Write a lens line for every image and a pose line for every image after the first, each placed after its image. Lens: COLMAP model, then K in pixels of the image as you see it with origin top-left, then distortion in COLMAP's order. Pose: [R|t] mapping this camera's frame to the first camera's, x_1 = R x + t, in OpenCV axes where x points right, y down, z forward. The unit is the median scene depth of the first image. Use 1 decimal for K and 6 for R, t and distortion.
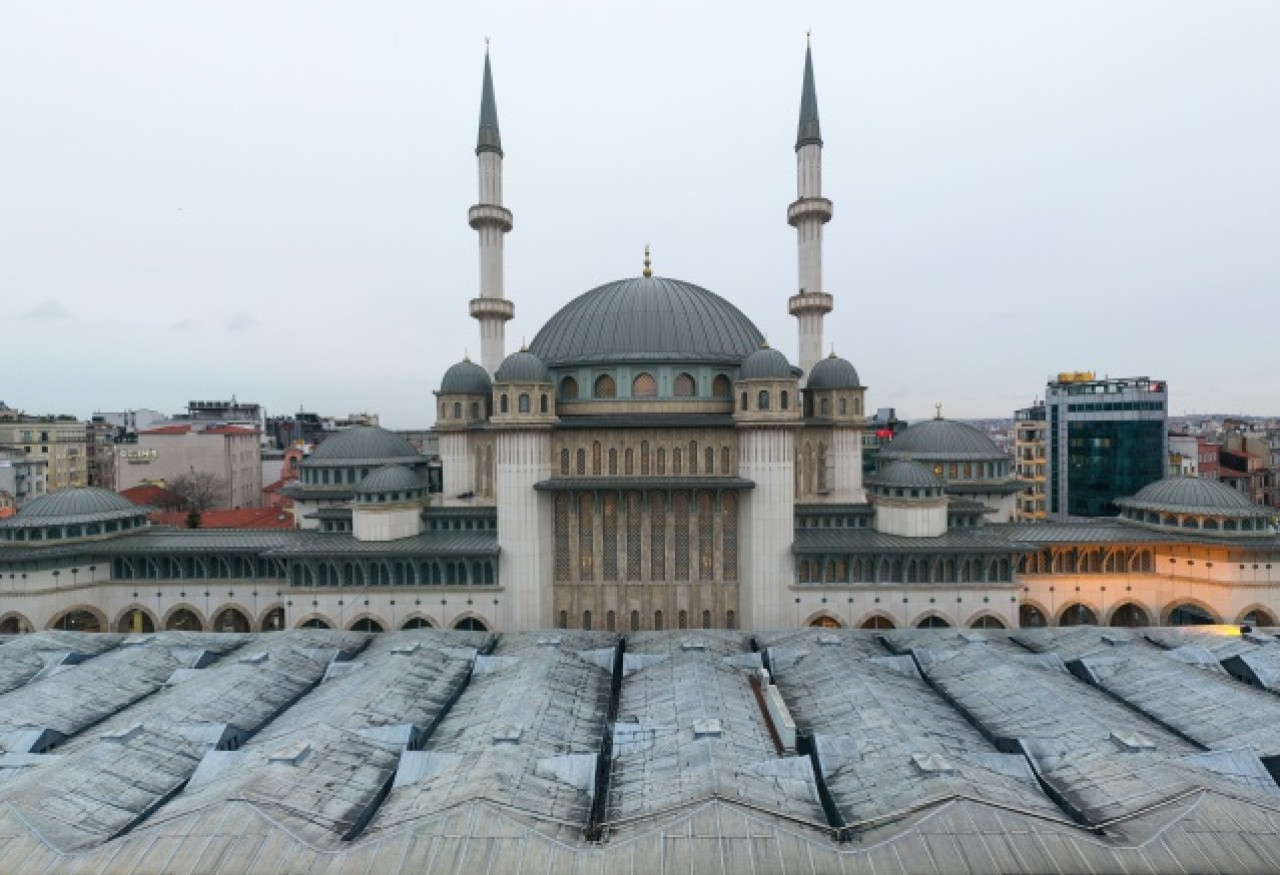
lens RADIAL K [[524.7, 0, 652.6], [0, 524.7, 437.2], [0, 0, 1]] dist [0.004873, -0.001582]
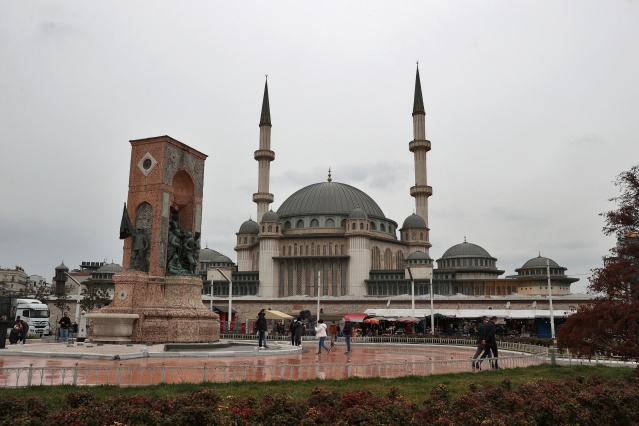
lens RADIAL K [[554.5, 0, 320.4], [0, 554.5, 213.1], [0, 0, 1]] dist [-0.027547, 0.009112]
pose [[0.979702, -0.019597, -0.199498, 0.584503], [-0.023634, 0.976977, -0.212031, 0.454250], [0.199060, 0.212442, 0.956683, -1.718413]]
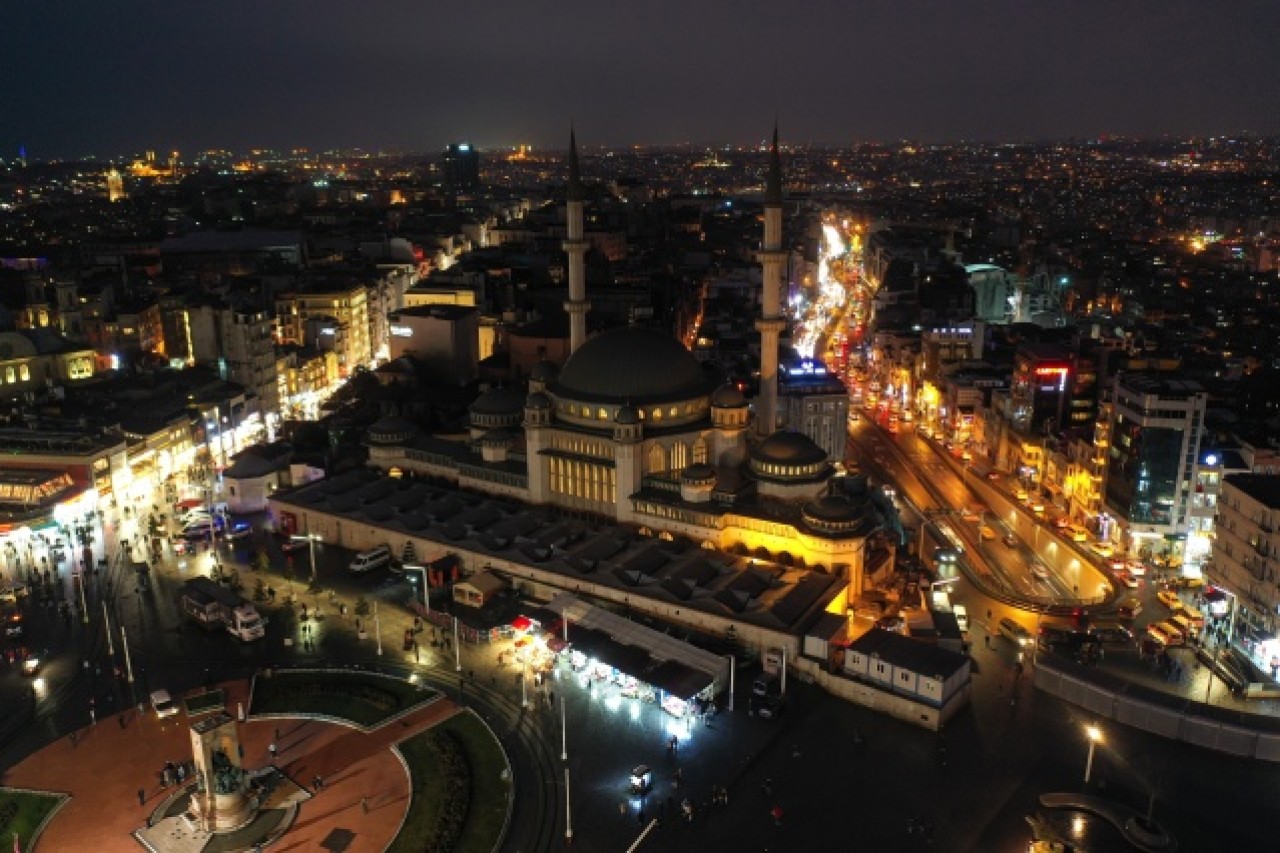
lens RADIAL K [[1011.7, 0, 637.9], [0, 1011.7, 425.9], [0, 0, 1]] dist [-0.010005, 0.002880]
pose [[0.861957, 0.144747, -0.485879, 2.260935], [-0.012143, 0.963996, 0.265641, -1.183059], [0.506836, -0.223071, 0.832680, -2.436855]]
